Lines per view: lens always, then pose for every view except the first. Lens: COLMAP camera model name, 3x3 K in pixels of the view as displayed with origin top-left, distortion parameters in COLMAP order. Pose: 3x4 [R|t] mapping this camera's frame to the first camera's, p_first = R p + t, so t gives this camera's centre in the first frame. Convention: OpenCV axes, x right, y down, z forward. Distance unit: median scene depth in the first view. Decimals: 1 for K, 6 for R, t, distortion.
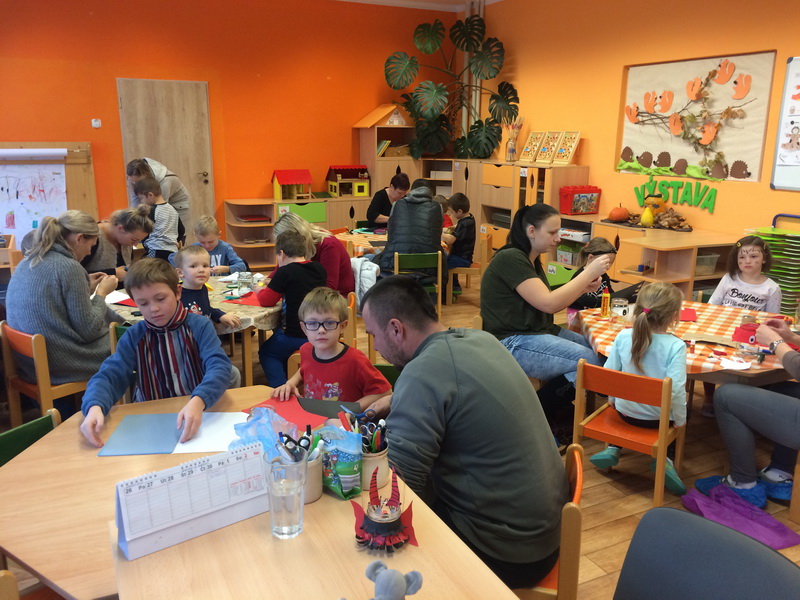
lens RADIAL K [[675.8, 0, 399.2], [0, 675.8, 303.1], [0, 0, 1]] dist [0.058932, -0.075895]
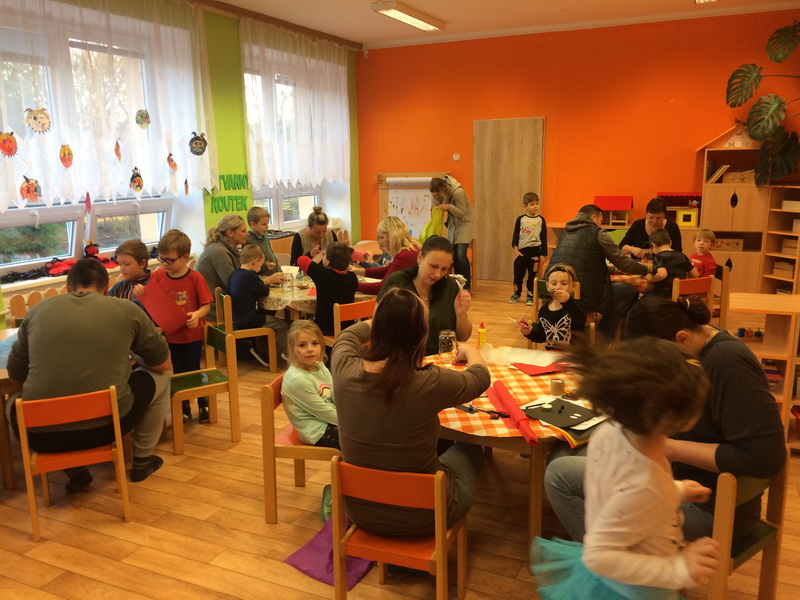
lens RADIAL K [[675.8, 0, 396.8], [0, 675.8, 294.8], [0, 0, 1]] dist [0.058932, -0.075895]
pose [[0.609851, 0.134990, -0.780935, 0.512720], [-0.171170, 0.984564, 0.036518, -0.040083], [0.773810, 0.111402, 0.623544, 0.164257]]
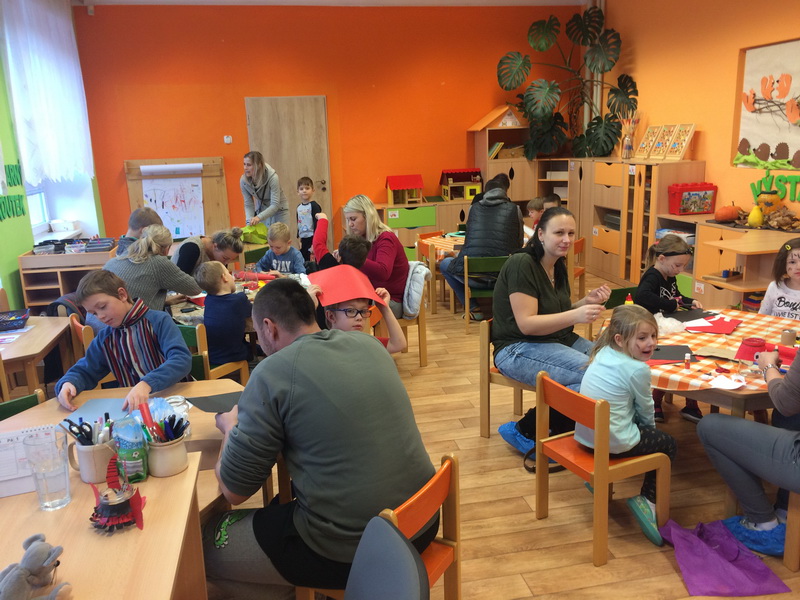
lens RADIAL K [[675.8, 0, 392.1], [0, 675.8, 302.7], [0, 0, 1]] dist [0.058932, -0.075895]
pose [[0.961428, 0.021296, -0.274230, 0.125810], [-0.022670, 0.999741, -0.001842, -0.001342], [0.274120, 0.007988, 0.961662, 0.009904]]
